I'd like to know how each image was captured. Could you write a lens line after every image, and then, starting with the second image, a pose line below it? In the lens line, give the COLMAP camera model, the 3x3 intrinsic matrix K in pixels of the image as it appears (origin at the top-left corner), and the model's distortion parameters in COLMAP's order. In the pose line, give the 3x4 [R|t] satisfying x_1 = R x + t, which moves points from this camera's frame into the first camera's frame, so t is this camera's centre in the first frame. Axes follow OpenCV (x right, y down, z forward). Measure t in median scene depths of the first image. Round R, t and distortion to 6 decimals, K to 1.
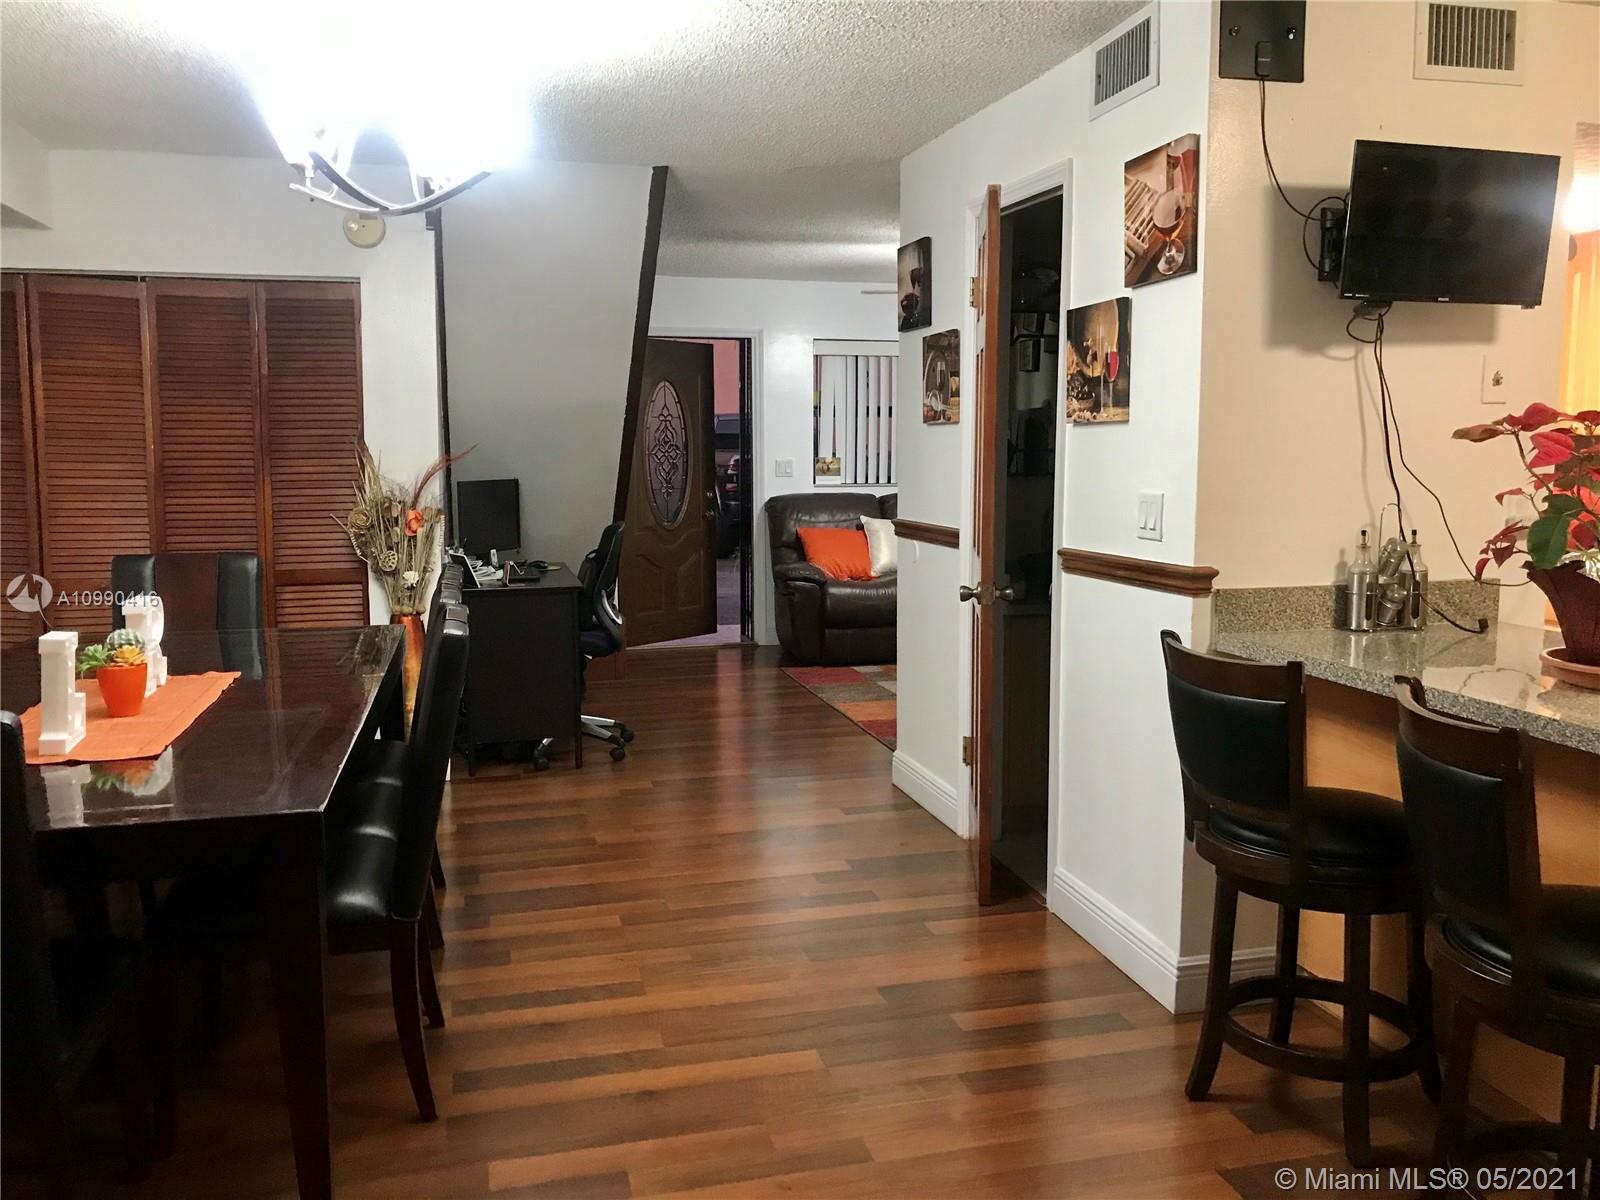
lens RADIAL K [[1305.8, 0, 802.7], [0, 1305.8, 600.5], [0, 0, 1]] dist [0.012060, 0.003825]
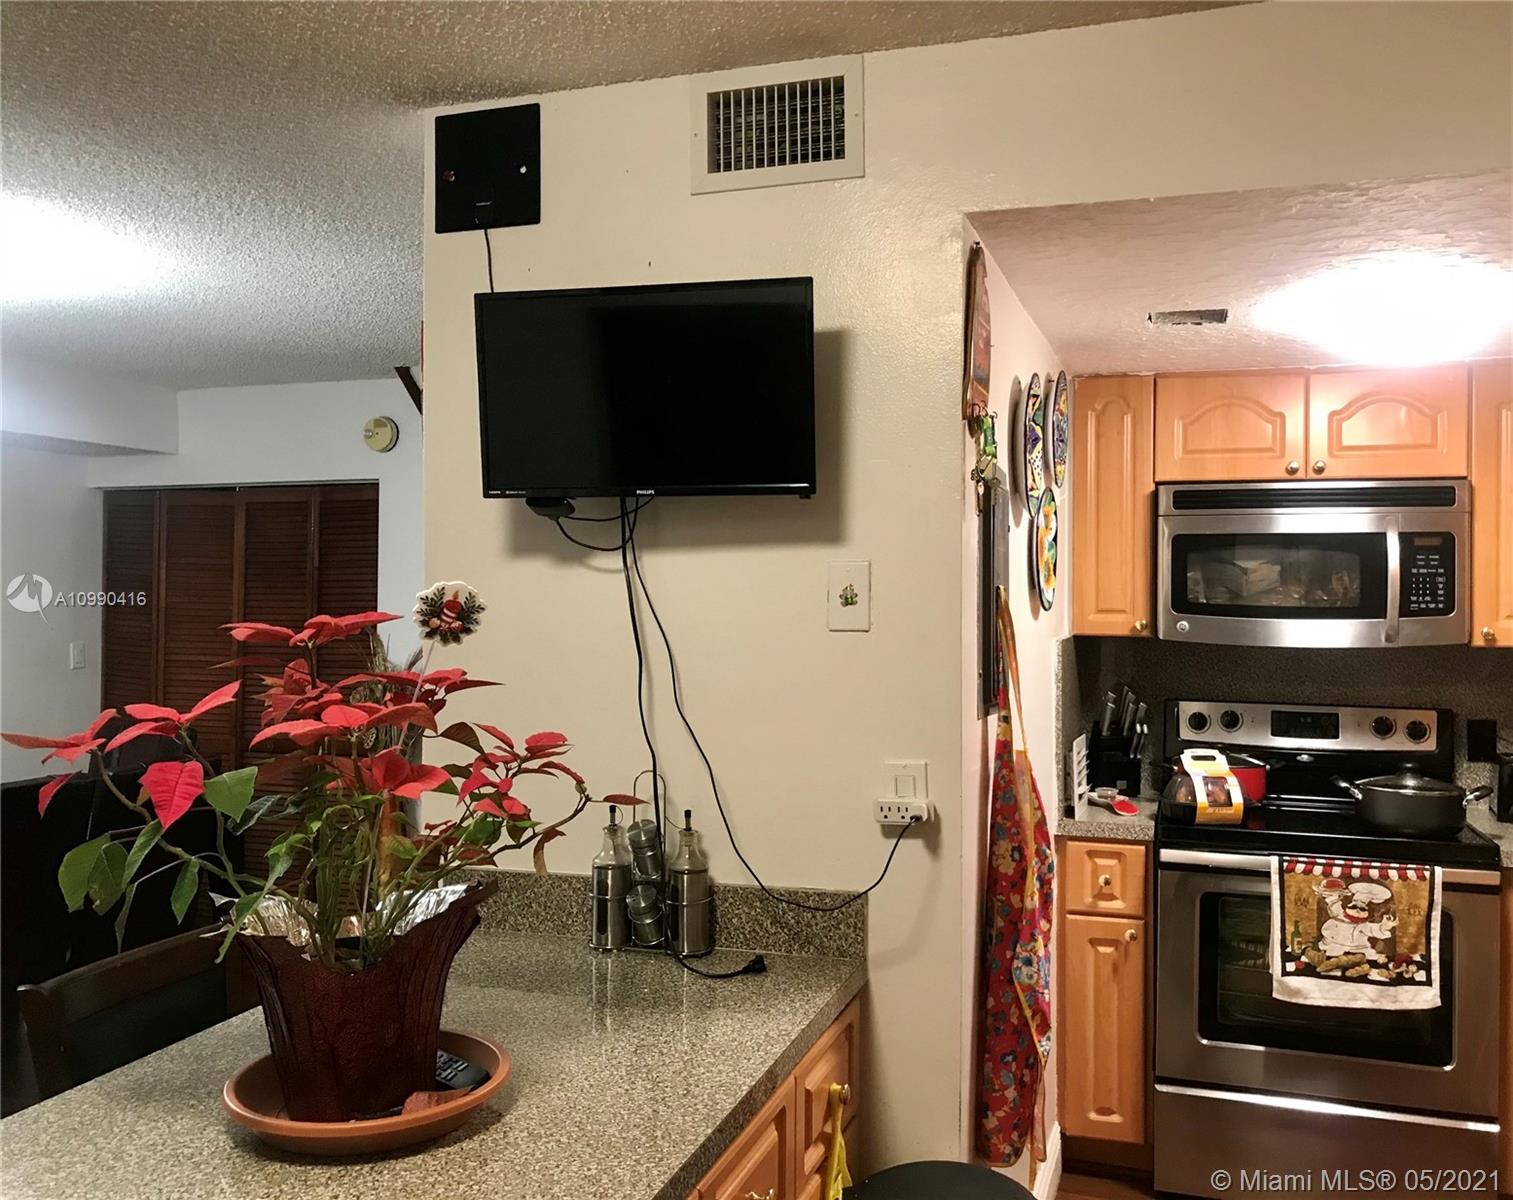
lens RADIAL K [[1307.9, 0, 757.7], [0, 1307.9, 597.1], [0, 0, 1]] dist [0.096450, 0.004194]
pose [[0.843484, 0.006115, -0.537120, 0.881173], [-0.070685, 0.992503, -0.099704, -0.100664], [0.532484, 0.122065, 0.837593, 0.419122]]
